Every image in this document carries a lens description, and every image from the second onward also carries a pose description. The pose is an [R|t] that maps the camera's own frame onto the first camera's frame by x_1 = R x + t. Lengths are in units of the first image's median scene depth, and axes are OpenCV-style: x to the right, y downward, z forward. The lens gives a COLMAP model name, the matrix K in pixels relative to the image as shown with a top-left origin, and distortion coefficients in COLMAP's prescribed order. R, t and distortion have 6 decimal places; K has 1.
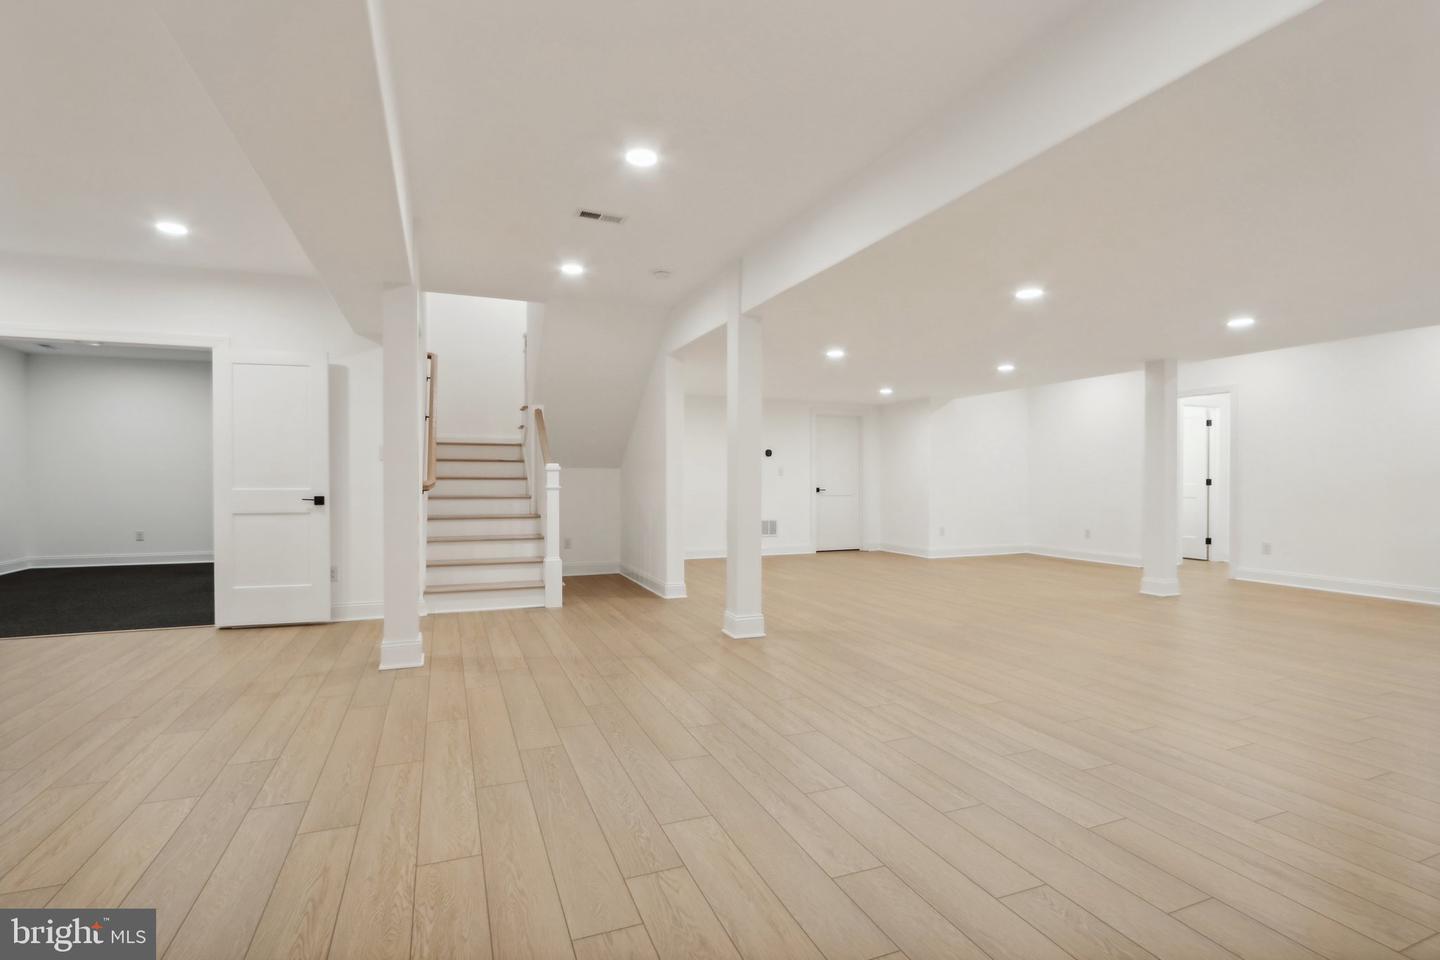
lens RADIAL K [[677.4, 0, 707.1], [0, 677.4, 477.6], [0, 0, 1]] dist [-0.013509, 0.000199]
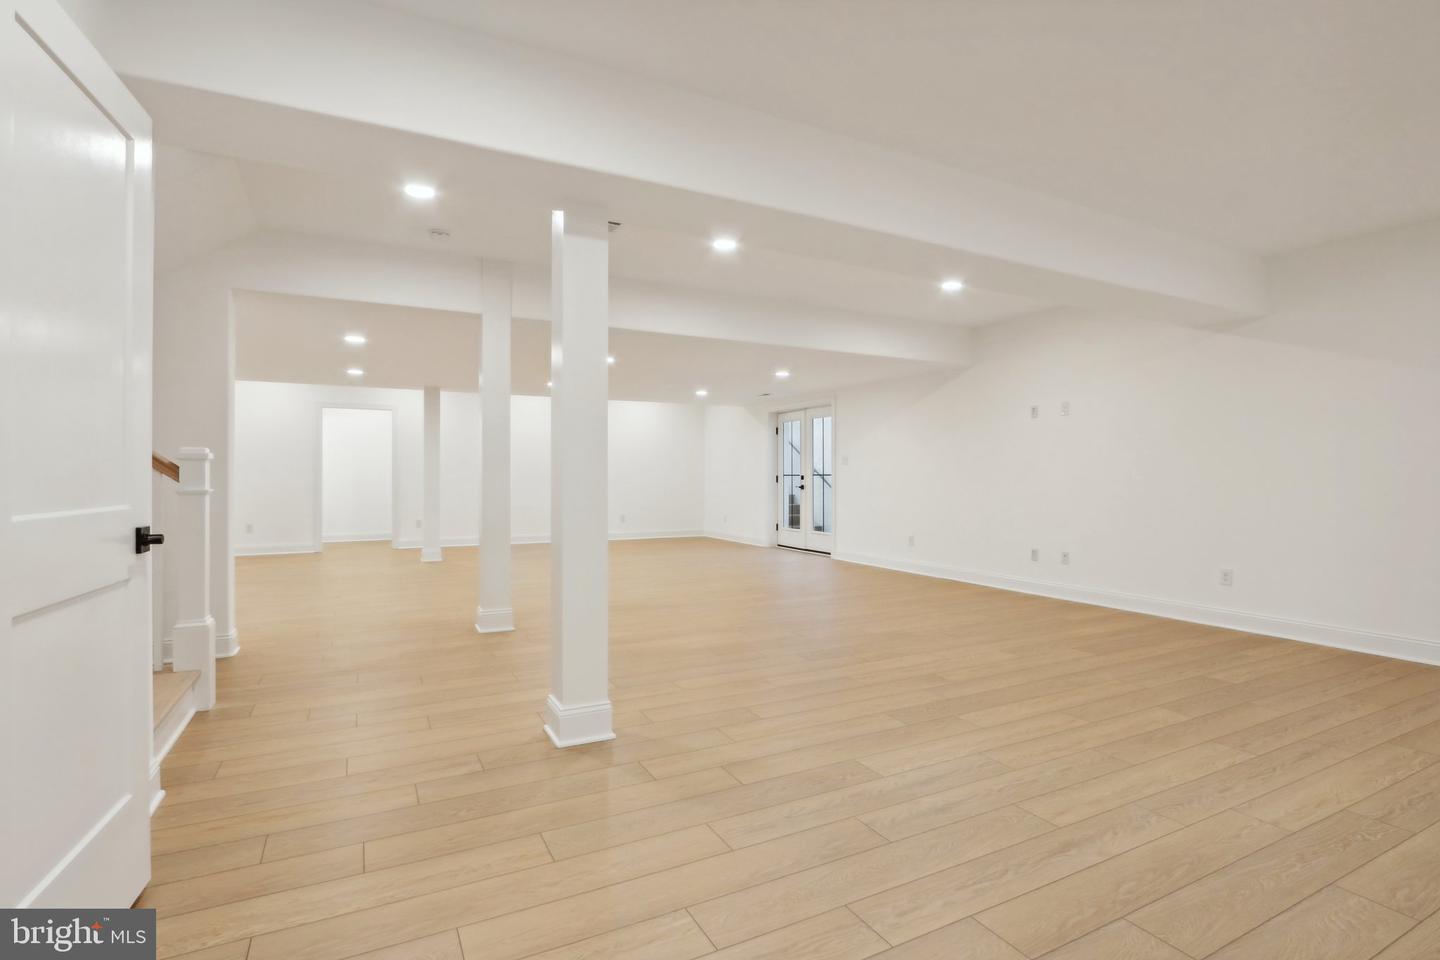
lens RADIAL K [[677.4, 0, 707.1], [0, 677.4, 477.6], [0, 0, 1]] dist [-0.013509, 0.000199]
pose [[-0.098674, -0.003400, 0.995114, -0.944475], [-0.005753, 0.999979, 0.002847, 0.000197], [-0.995103, -0.005444, -0.098692, 0.751075]]
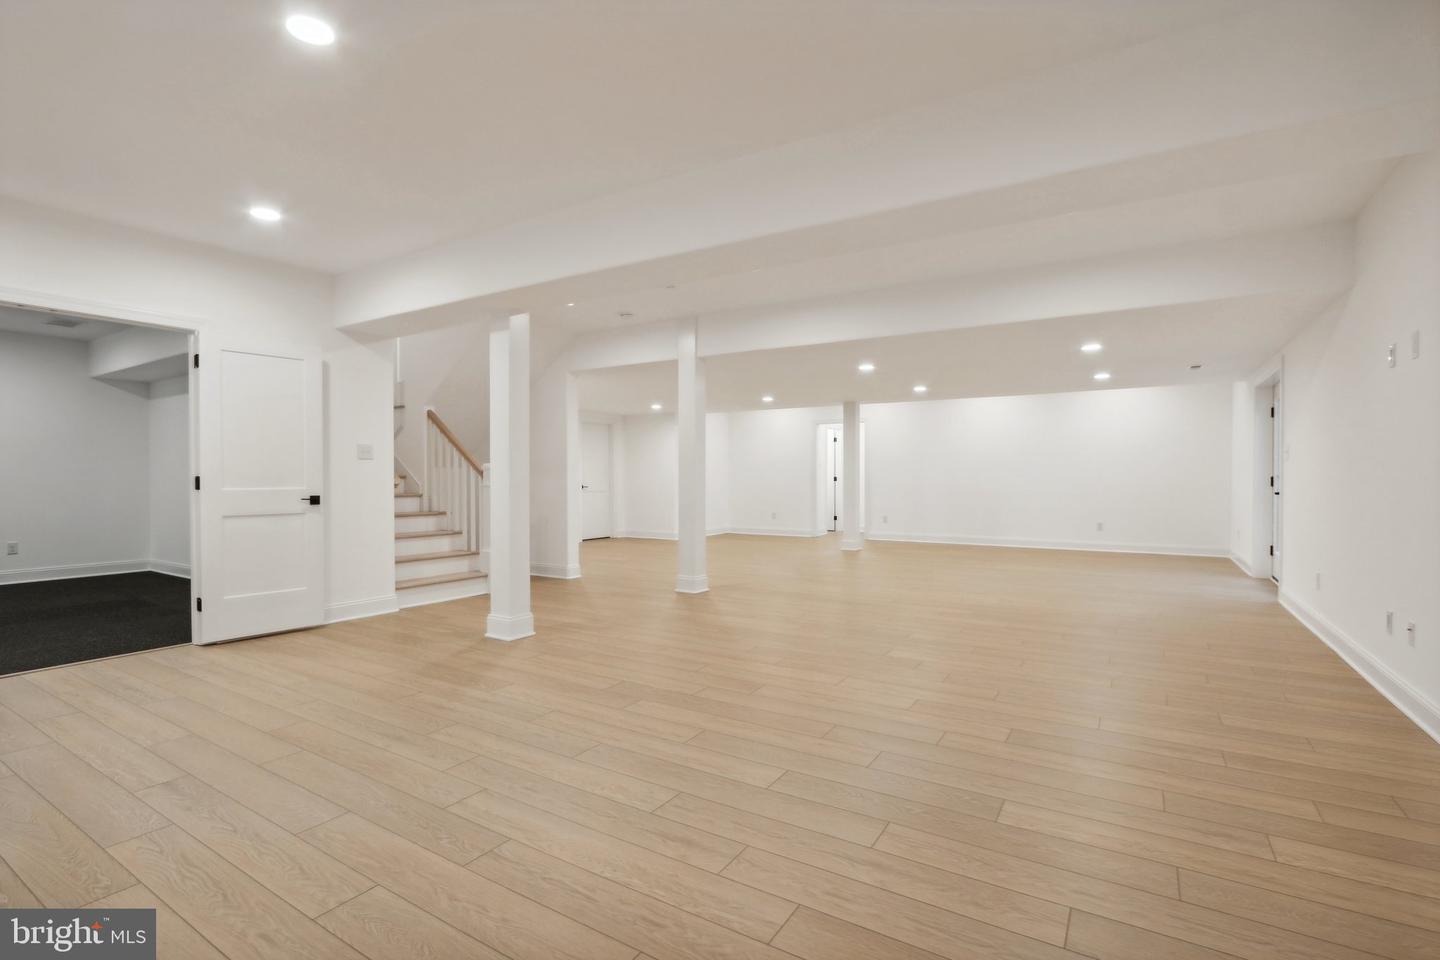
lens RADIAL K [[677.4, 0, 707.1], [0, 677.4, 477.6], [0, 0, 1]] dist [-0.013509, 0.000199]
pose [[0.809080, -0.001972, 0.587695, -0.689415], [0.001026, 0.999998, 0.001943, 0.000706], [-0.587697, -0.000969, 0.809080, -0.111727]]
